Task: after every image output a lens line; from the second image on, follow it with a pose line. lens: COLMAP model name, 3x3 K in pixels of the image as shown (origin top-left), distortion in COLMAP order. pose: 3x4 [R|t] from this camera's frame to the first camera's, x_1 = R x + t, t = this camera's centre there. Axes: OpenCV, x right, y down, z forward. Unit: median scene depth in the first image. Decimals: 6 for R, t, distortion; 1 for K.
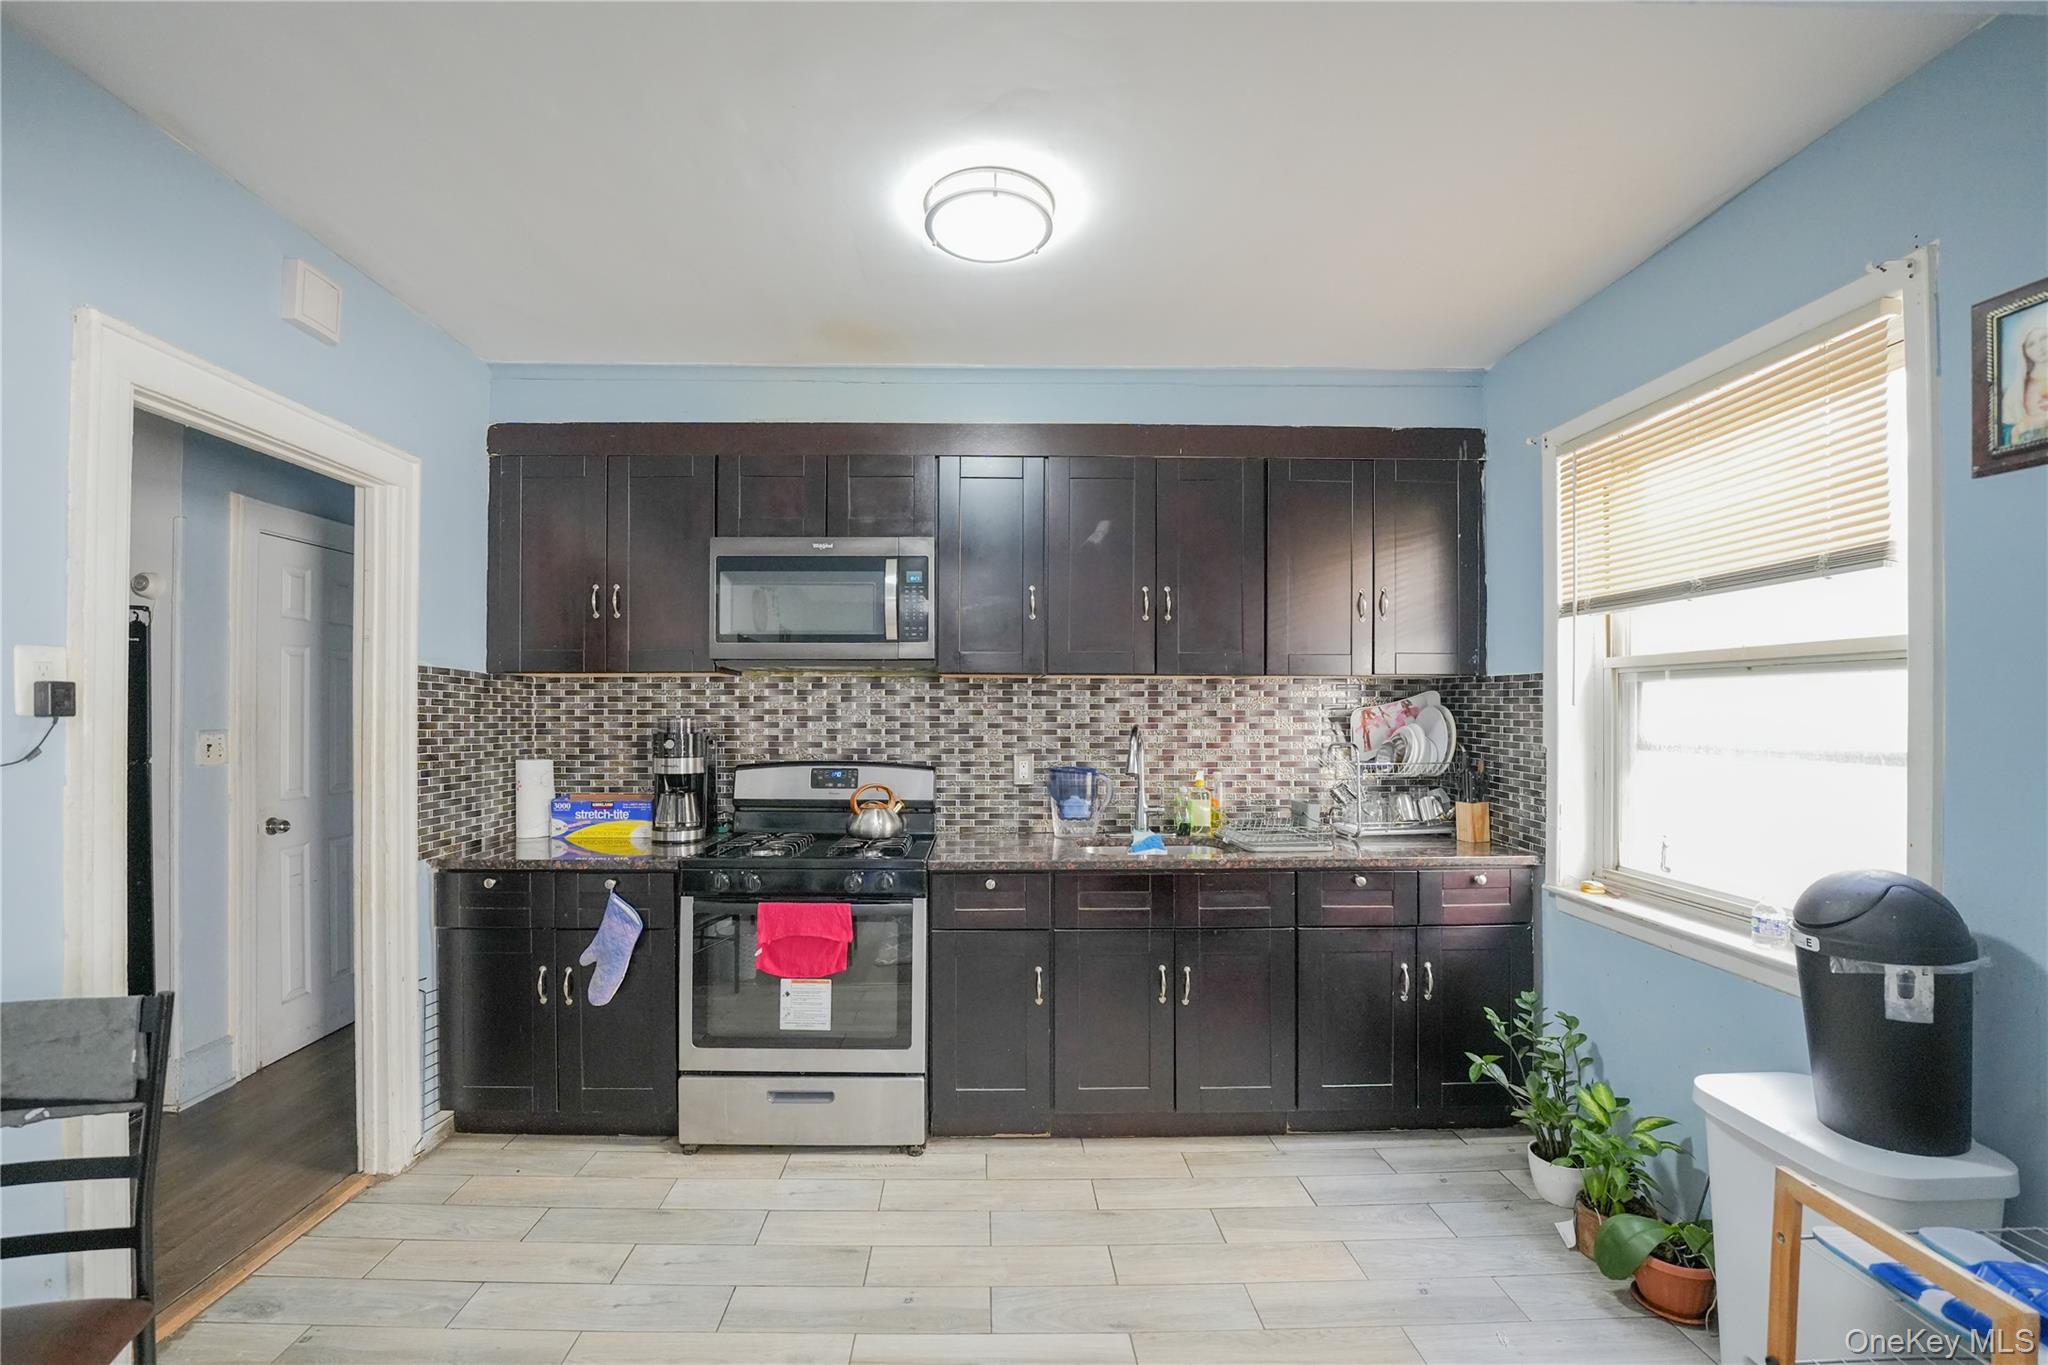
lens RADIAL K [[857.6, 0, 1016.7], [0, 857.6, 696.1], [0, 0, 1]] dist [-0.020650, 0.000188]
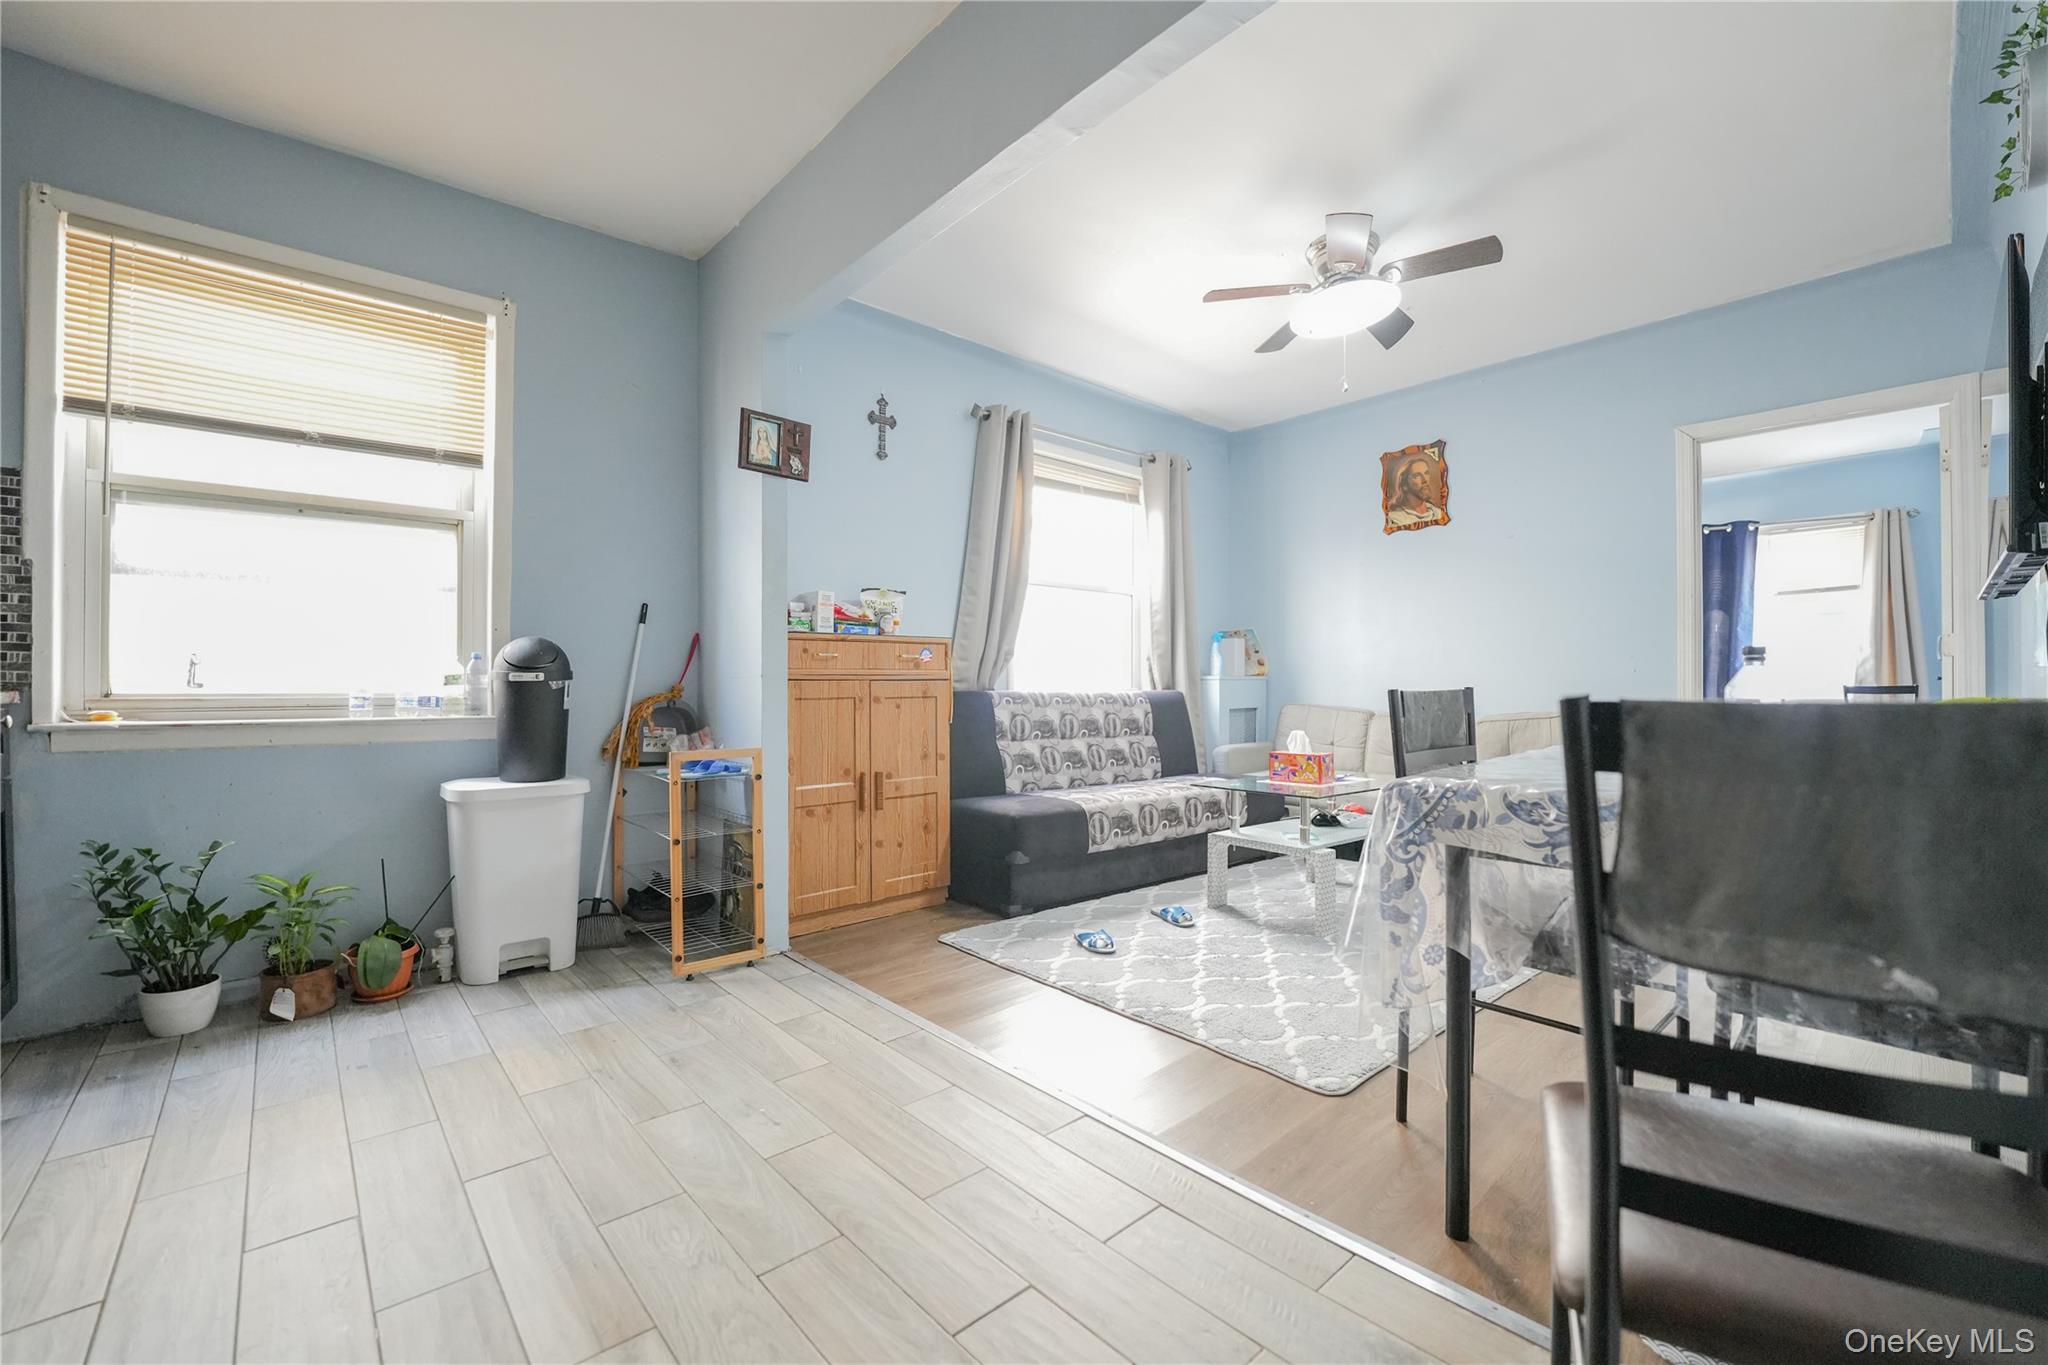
lens RADIAL K [[857.6, 0, 1016.7], [0, 857.6, 696.1], [0, 0, 1]] dist [-0.020650, 0.000188]
pose [[-0.644912, -0.002153, 0.764254, -0.660013], [-0.004268, 0.999991, -0.000784, 0.202108], [-0.764245, -0.003767, -0.644915, 0.843279]]
